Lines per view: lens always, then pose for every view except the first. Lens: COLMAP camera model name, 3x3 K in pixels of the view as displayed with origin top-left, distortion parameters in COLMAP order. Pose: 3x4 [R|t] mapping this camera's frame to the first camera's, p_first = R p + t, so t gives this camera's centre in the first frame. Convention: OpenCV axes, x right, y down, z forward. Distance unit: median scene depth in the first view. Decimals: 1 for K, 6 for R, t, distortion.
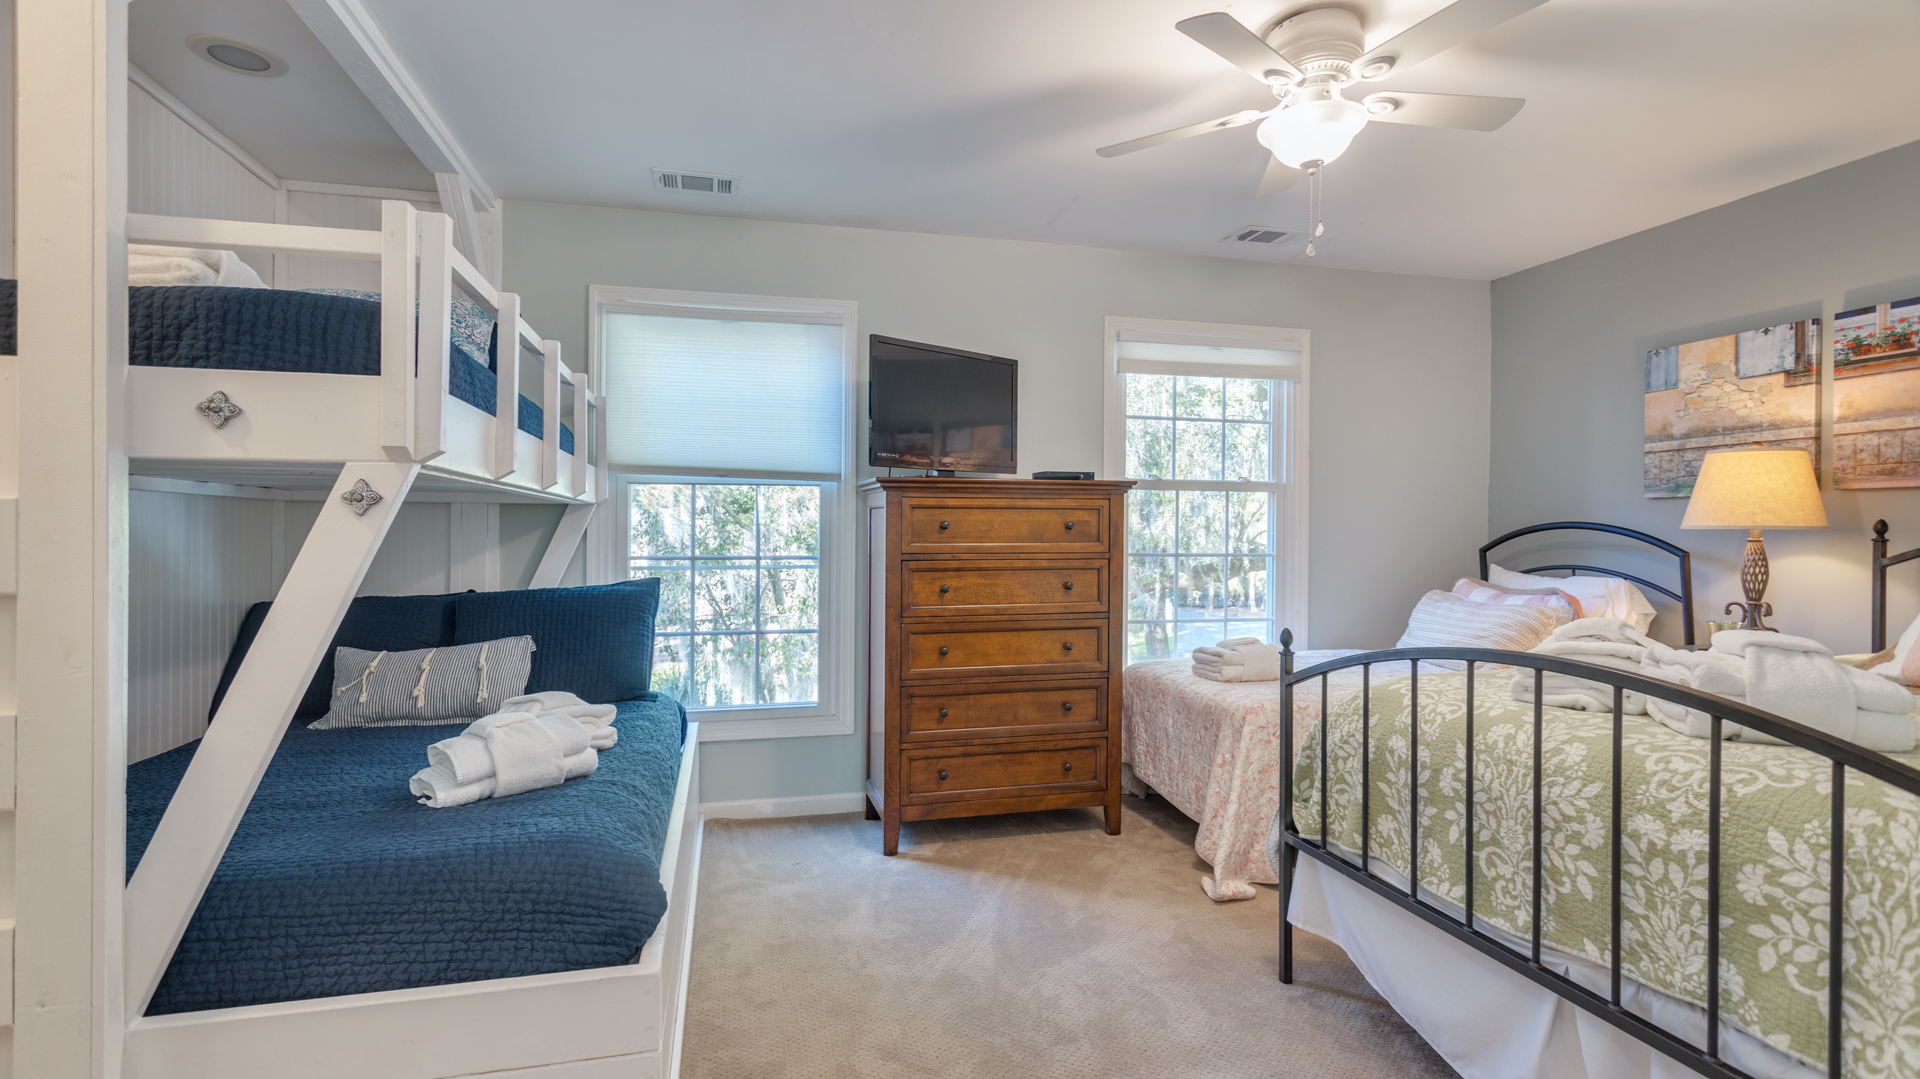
lens RADIAL K [[912.9, 0, 968.9], [0, 912.9, 536.7], [0, 0, 1]] dist [-0.002246, 0.002208]
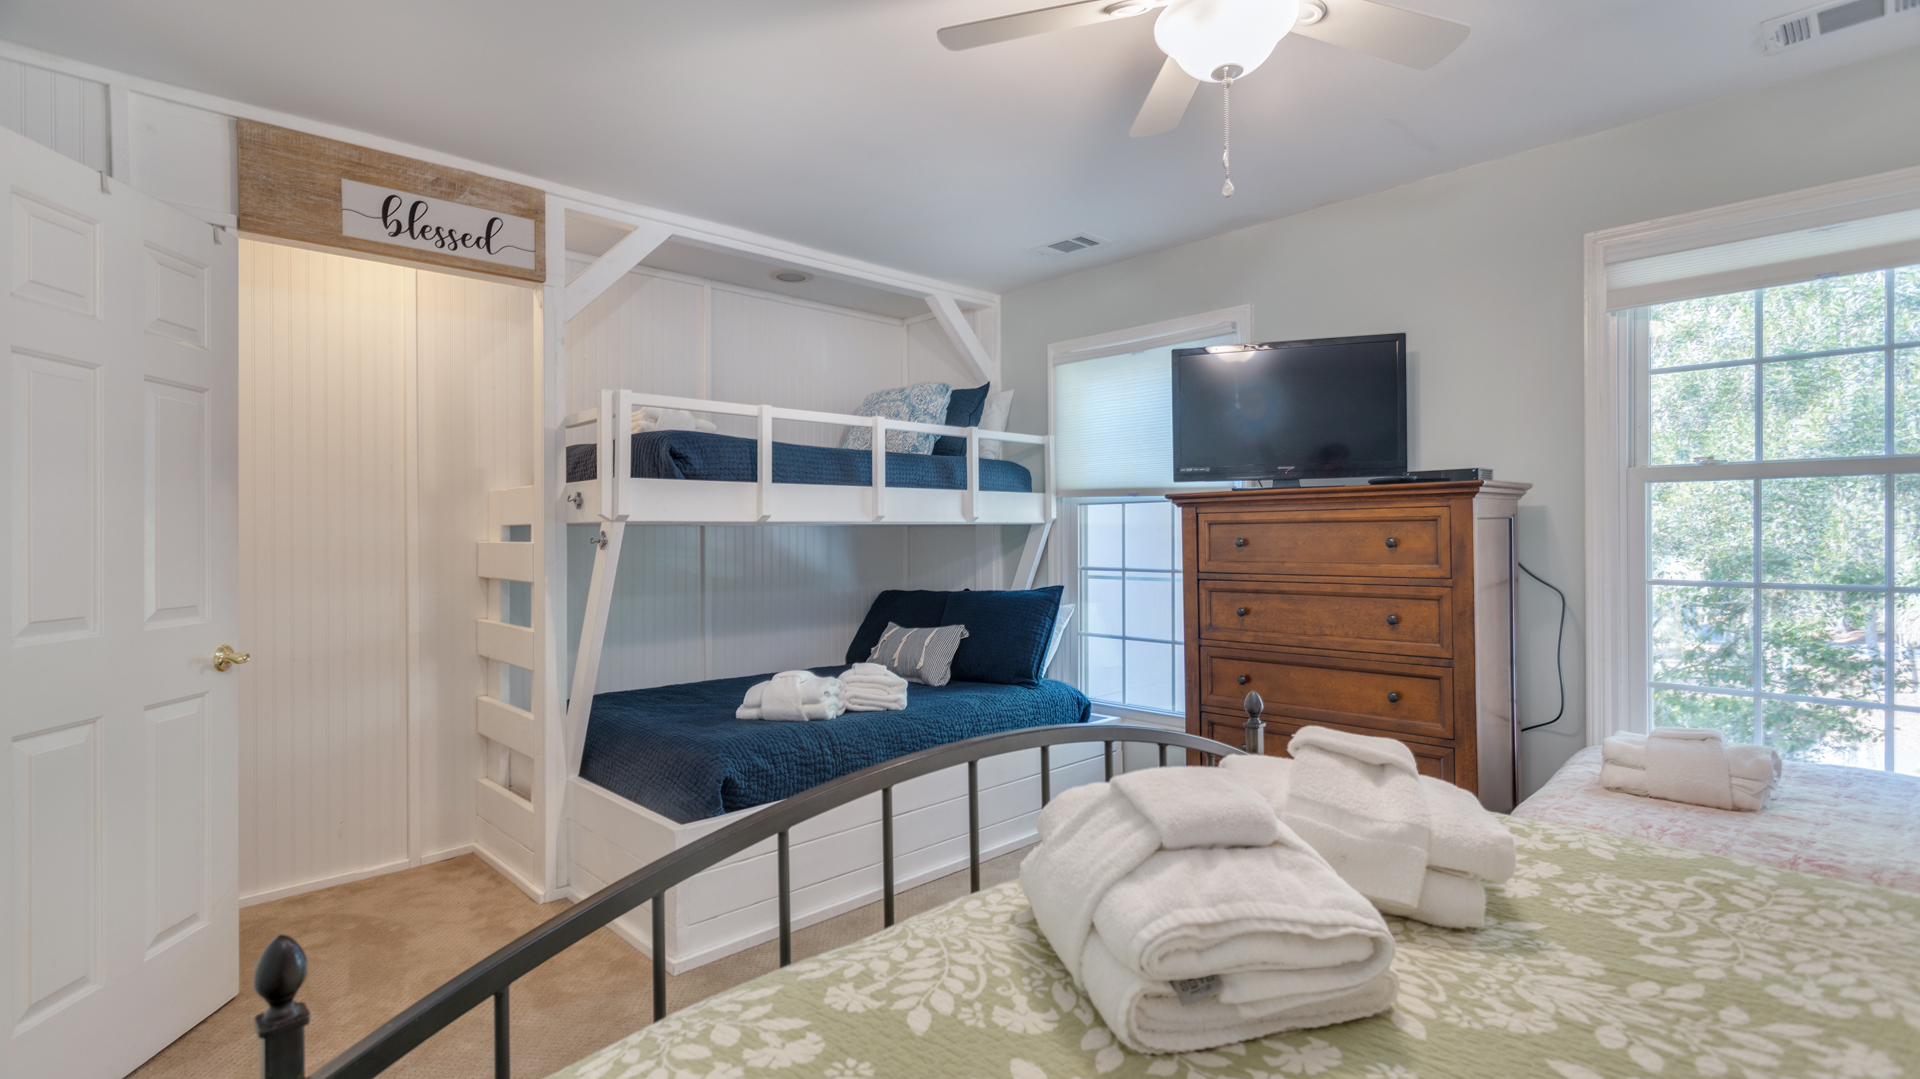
lens RADIAL K [[912.9, 0, 971.1], [0, 912.9, 537.9], [0, 0, 1]] dist [-0.002246, 0.002208]
pose [[0.501527, -0.003018, -0.865137, 0.608688], [0.005414, 0.999985, -0.000350, -0.017412], [0.865125, -0.004508, 0.501536, 0.300677]]
